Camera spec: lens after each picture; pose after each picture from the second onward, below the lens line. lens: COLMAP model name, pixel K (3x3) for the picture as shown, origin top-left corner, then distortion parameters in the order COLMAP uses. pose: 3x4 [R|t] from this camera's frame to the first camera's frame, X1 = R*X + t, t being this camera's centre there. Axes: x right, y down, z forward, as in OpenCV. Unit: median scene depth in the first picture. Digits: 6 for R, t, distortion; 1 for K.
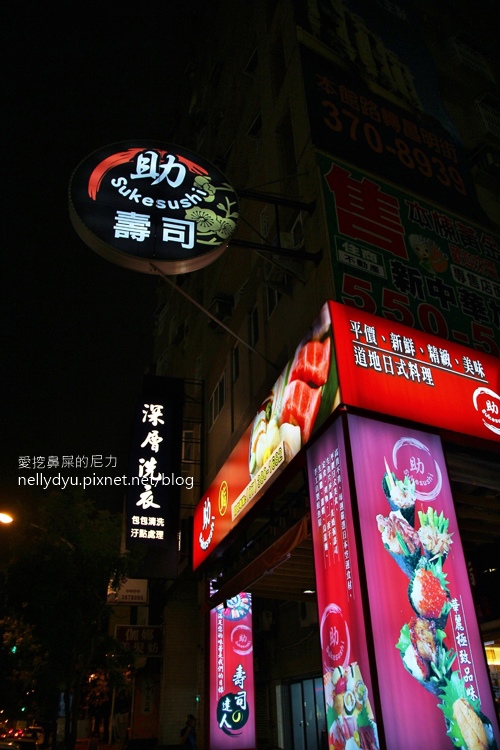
lens RADIAL K [[601.6, 0, 250.0], [0, 601.6, 375.0], [0, 0, 1]] dist [-0.123700, 0.114326]
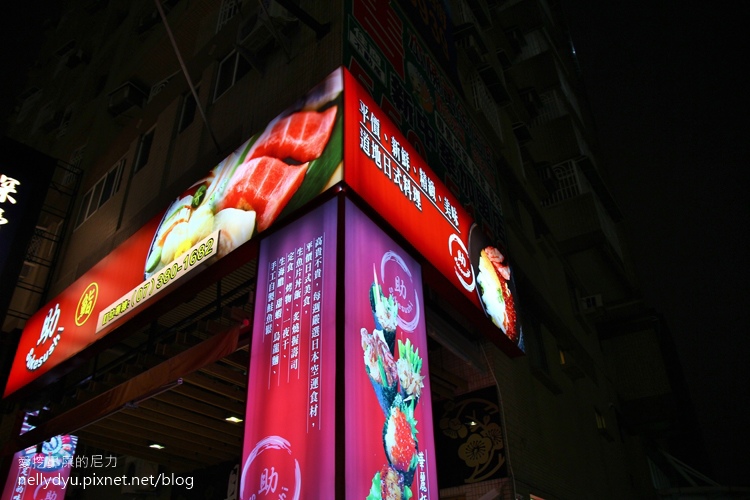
lens RADIAL K [[601.6, 0, 385.1], [0, 601.6, 249.7], [0, 0, 1]] dist [-0.123700, 0.114326]
pose [[0.855909, 0.272882, 0.439266, -0.102810], [-0.260190, 0.961333, -0.090222, 0.168206], [-0.446901, -0.037071, 0.893815, 0.258204]]
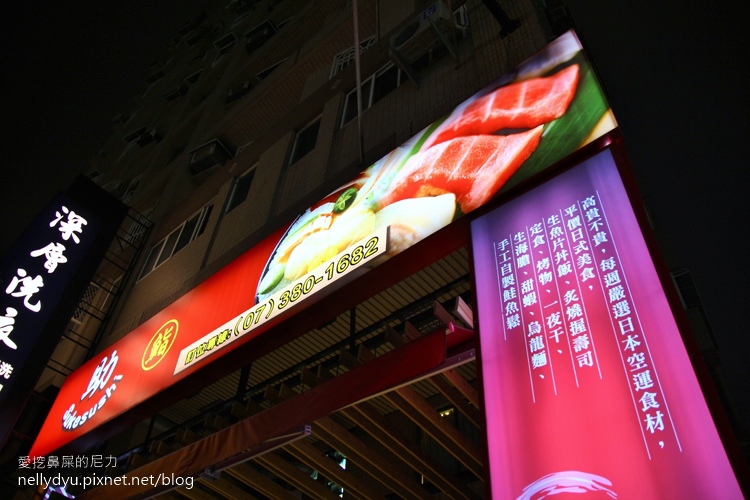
lens RADIAL K [[601.6, 0, 385.1], [0, 601.6, 249.7], [0, 0, 1]] dist [-0.123700, 0.114326]
pose [[0.835809, 0.437807, 0.331284, -0.146107], [-0.342884, 0.887513, -0.307816, 0.352551], [-0.428782, 0.143683, 0.891909, 0.556176]]
